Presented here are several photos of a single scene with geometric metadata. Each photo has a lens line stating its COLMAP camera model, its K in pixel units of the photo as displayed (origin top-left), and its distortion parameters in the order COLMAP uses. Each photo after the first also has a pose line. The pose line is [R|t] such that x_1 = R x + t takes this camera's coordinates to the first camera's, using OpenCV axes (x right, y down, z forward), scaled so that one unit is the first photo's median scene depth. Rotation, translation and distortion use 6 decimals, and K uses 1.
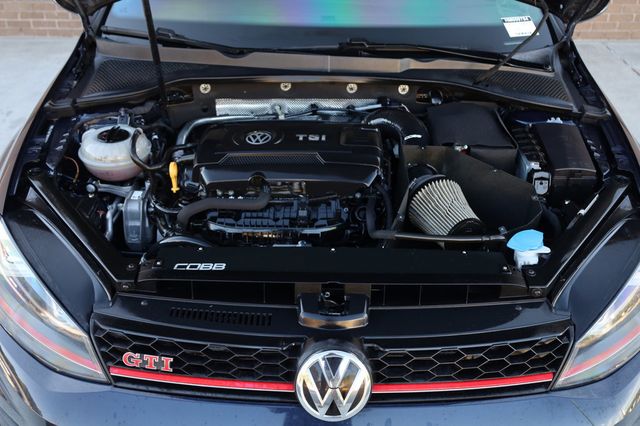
lens RADIAL K [[642.7, 0, 320.0], [0, 642.7, 213.0], [0, 0, 1]] dist [0.004212, 0.006641]
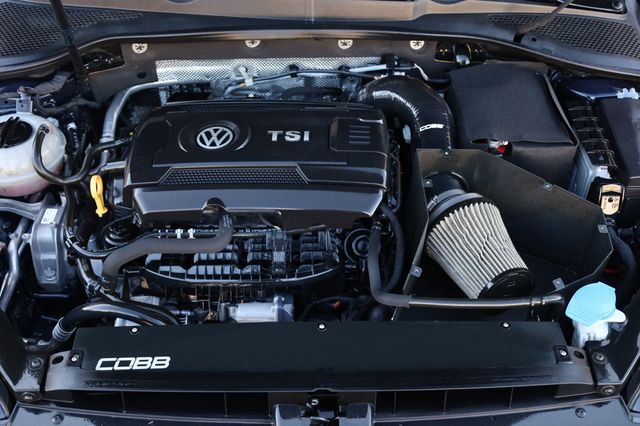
lens RADIAL K [[743.5, 0, 320.0], [0, 743.5, 213.0], [0, 0, 1]] dist [0.004449, 0.010722]
pose [[0.999734, -0.018456, 0.013833, 0.007280], [0.015874, 0.985675, 0.167908, -0.165365], [-0.016734, -0.167644, 0.985706, 0.171046]]
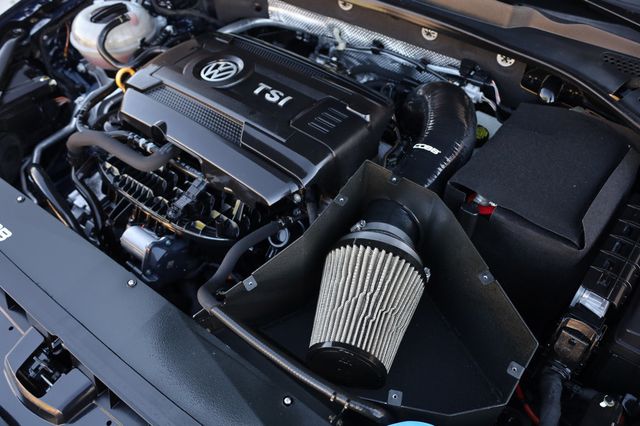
lens RADIAL K [[538.5, 0, 320.0], [0, 538.5, 213.0], [0, 0, 1]] dist [-0.003858, -0.001986]
pose [[0.789616, 0.424455, -0.443107, 0.311351], [-0.302560, 0.897580, 0.320635, -0.193924], [0.533820, -0.119112, 0.837167, 0.532125]]
